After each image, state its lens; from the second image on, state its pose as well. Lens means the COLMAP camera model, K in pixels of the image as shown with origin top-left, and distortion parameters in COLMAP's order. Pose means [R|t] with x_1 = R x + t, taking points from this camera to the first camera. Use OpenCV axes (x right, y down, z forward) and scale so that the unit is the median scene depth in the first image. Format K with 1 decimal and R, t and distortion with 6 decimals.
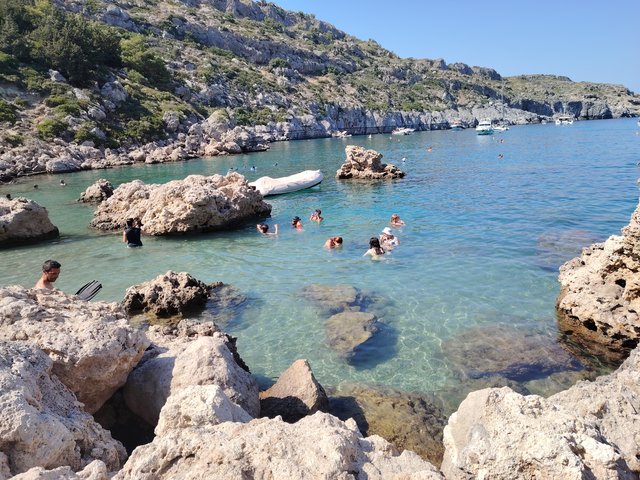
lens RADIAL K [[446.4, 0, 317.9], [0, 446.4, 238.9], [0, 0, 1]] dist [0.038685, -0.047855]
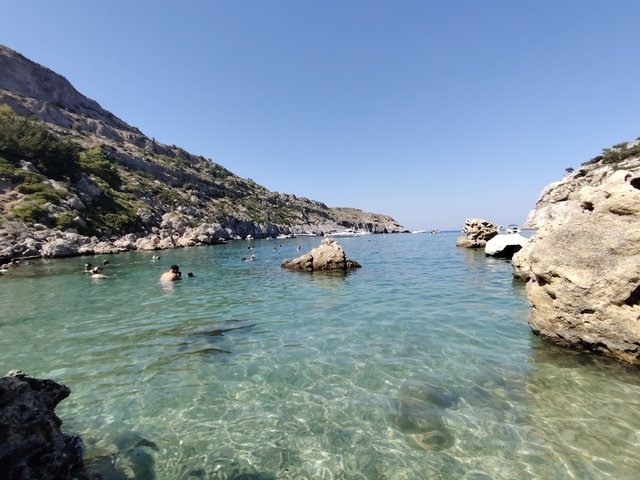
lens RADIAL K [[307.8, 0, 322.0], [0, 307.8, 237.8], [0, 0, 1]] dist [-0.013090, 0.005623]
pose [[0.926737, 0.015901, 0.375373, -0.060290], [0.074629, 0.971405, -0.225397, -0.002081], [-0.368223, 0.236897, 0.899050, 0.049564]]
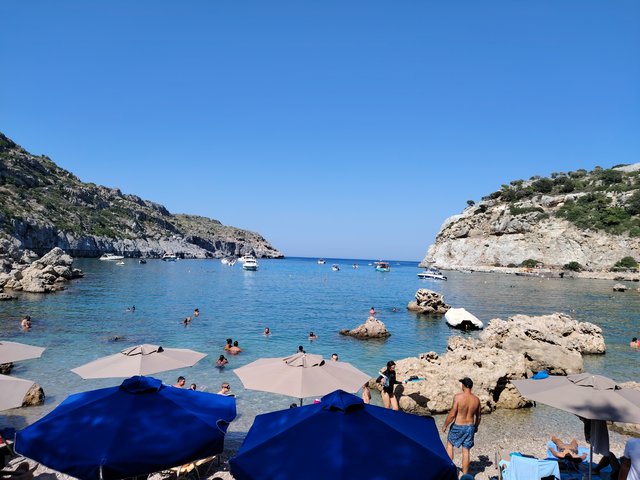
lens RADIAL K [[446.4, 0, 320.4], [0, 446.4, 238.2], [0, 0, 1]] dist [0.038685, -0.047855]
pose [[0.726018, 0.105935, 0.679467, -0.121634], [0.088698, 0.965384, -0.245287, -0.005329], [-0.681931, 0.238350, 0.691490, 0.023200]]
